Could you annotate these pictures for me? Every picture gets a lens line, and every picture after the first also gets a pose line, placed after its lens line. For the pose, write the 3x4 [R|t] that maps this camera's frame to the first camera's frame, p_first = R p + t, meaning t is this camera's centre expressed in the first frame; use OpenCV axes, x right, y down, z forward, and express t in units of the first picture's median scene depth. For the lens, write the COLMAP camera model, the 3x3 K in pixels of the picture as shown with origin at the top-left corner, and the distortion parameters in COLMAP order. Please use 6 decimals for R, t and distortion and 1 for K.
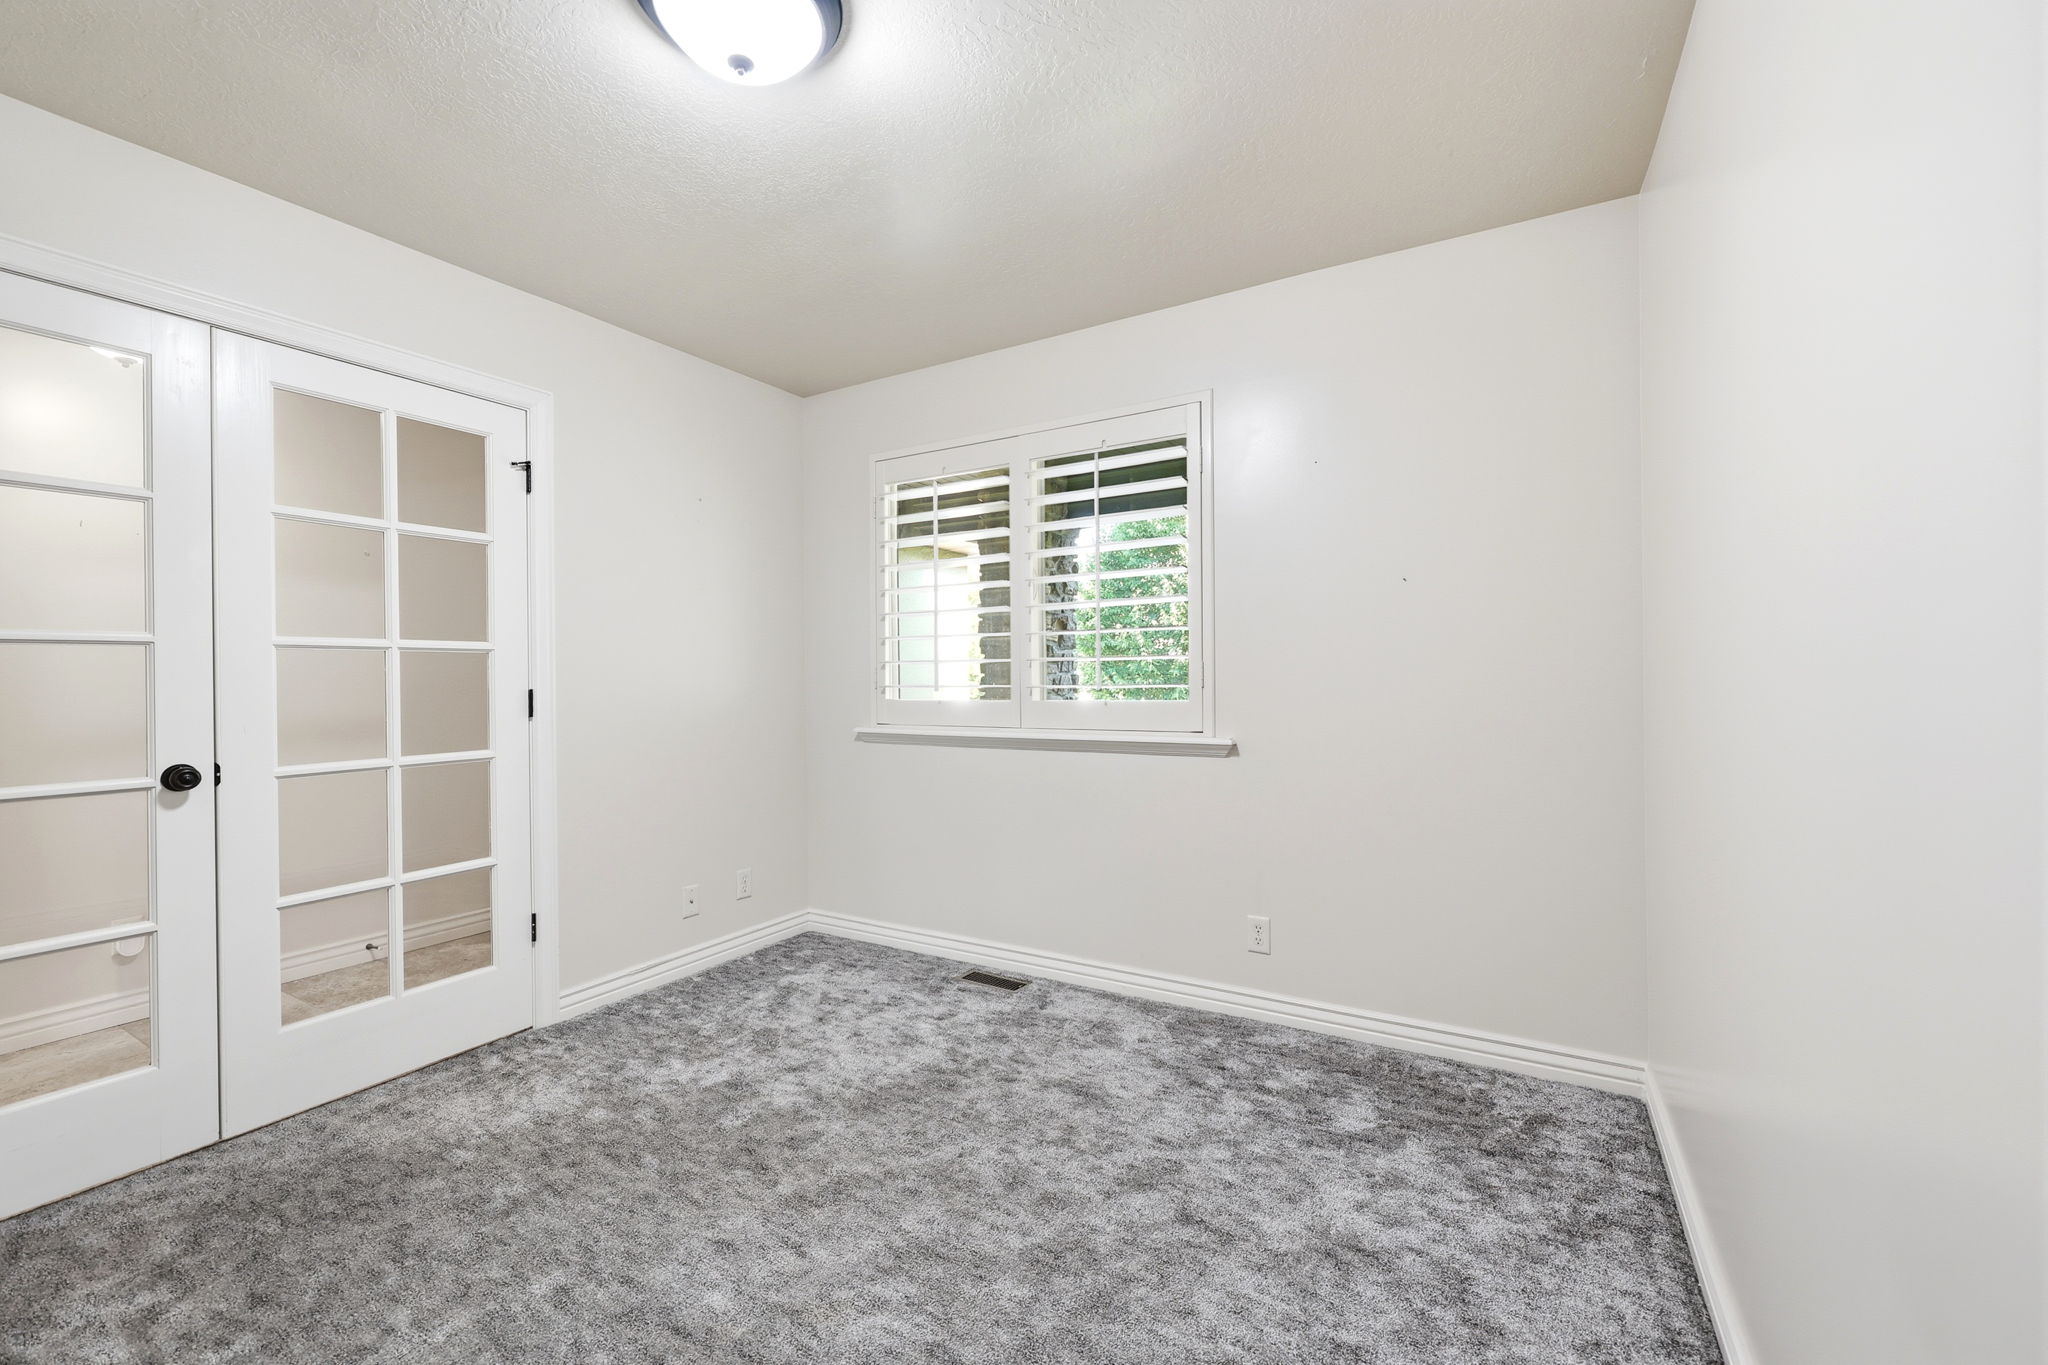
lens RADIAL K [[816.8, 0, 1028.2], [0, 816.8, 678.9], [0, 0, 1]] dist [-0.003627, -0.000638]
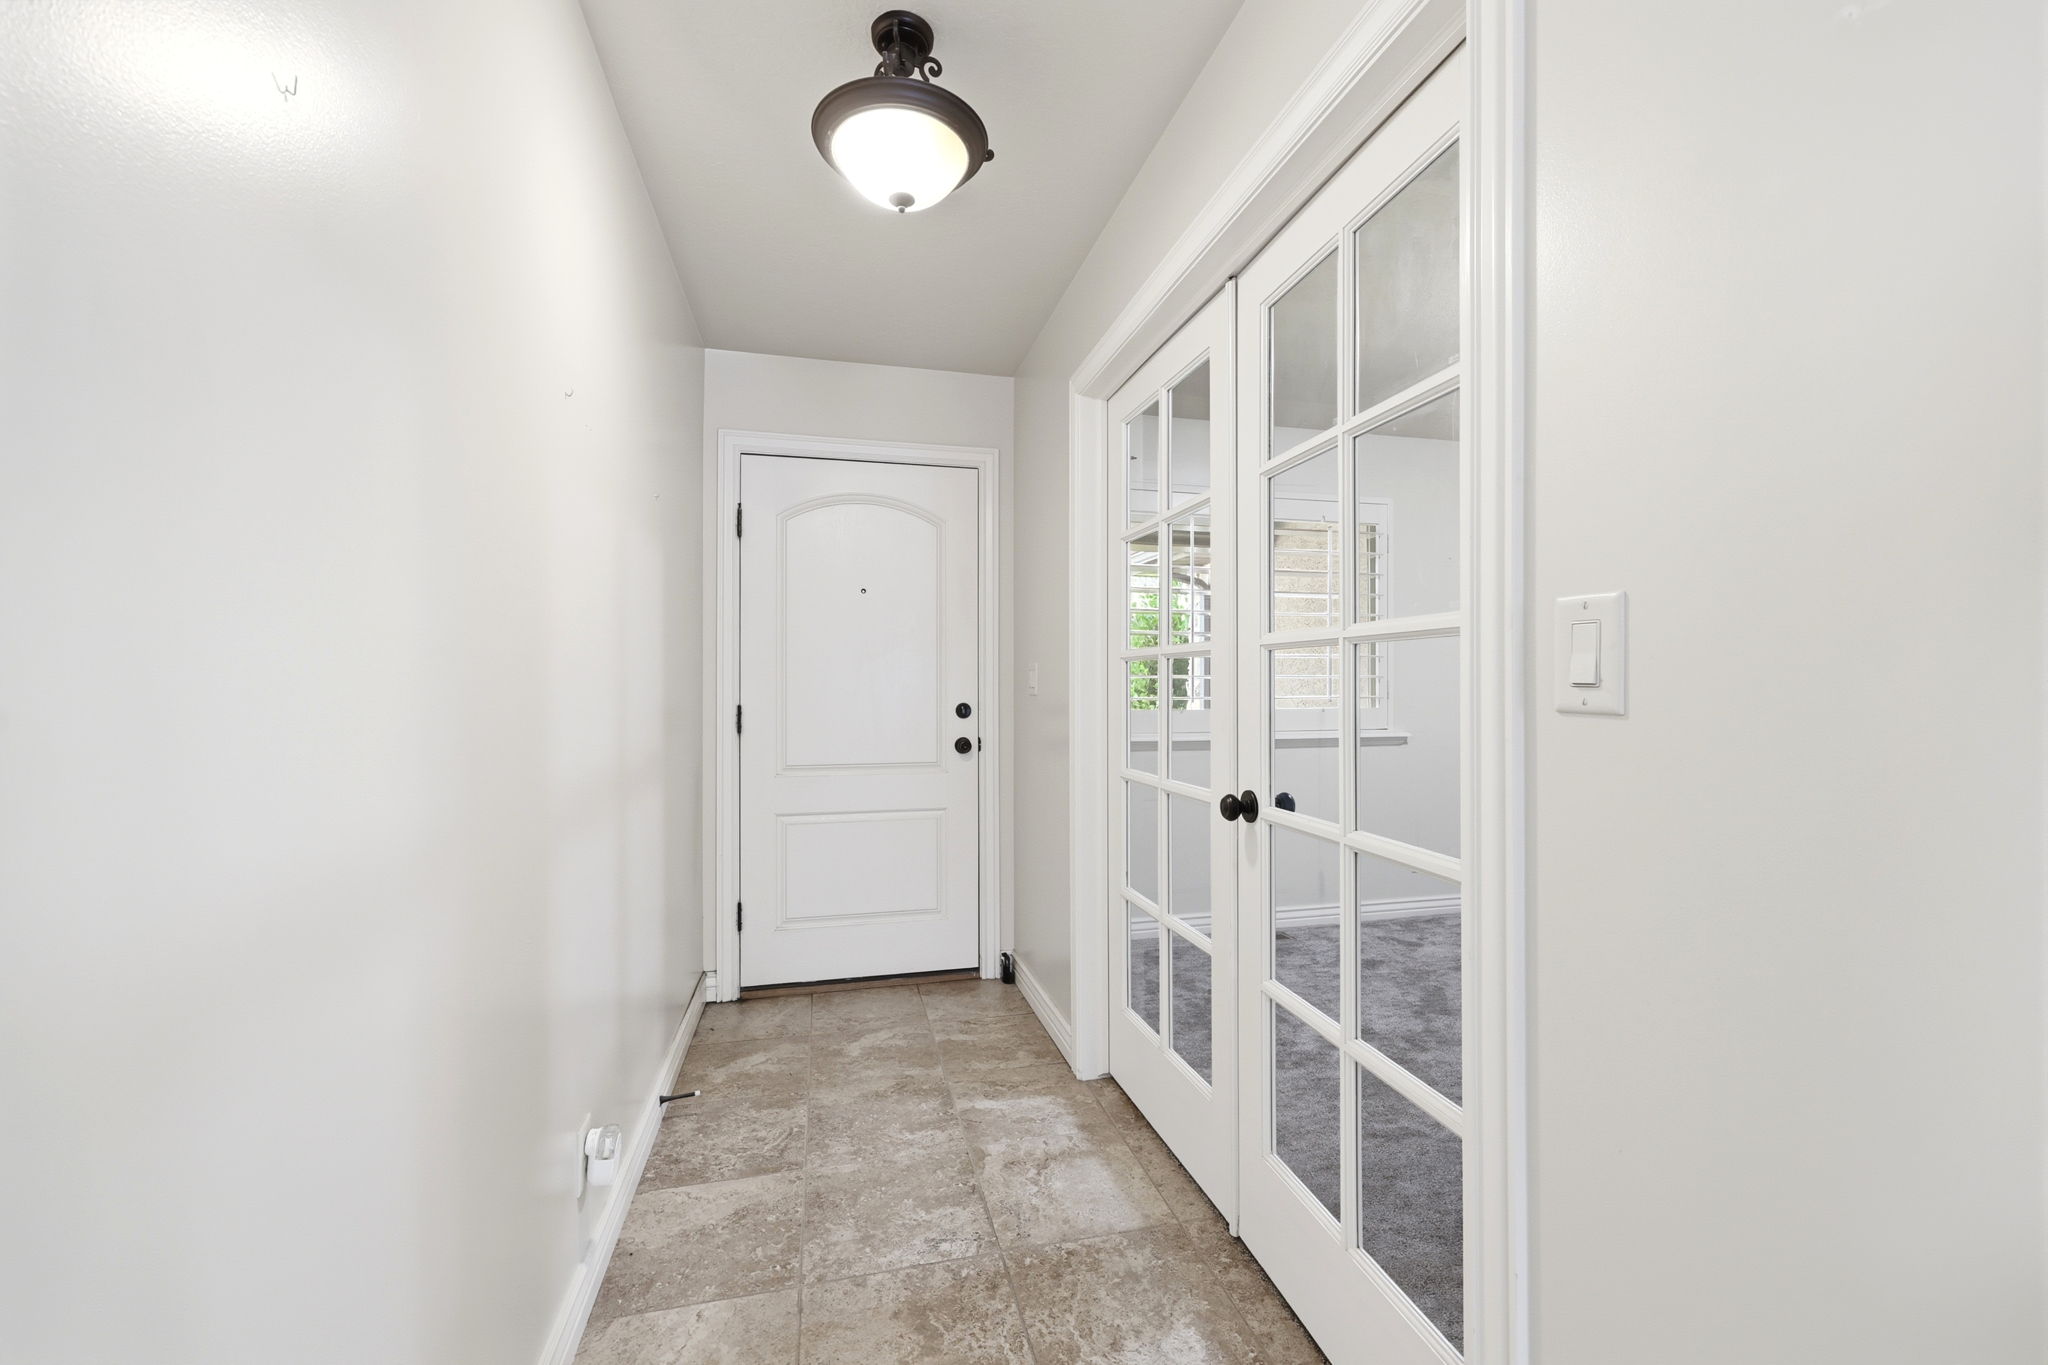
lens RADIAL K [[816.8, 0, 1028.2], [0, 816.8, 678.9], [0, 0, 1]] dist [-0.003627, -0.000638]
pose [[0.718340, 0.016572, 0.695495, -1.234966], [-0.005806, 0.999824, -0.017827, 0.003657], [-0.695668, 0.008768, 0.718310, 0.380972]]
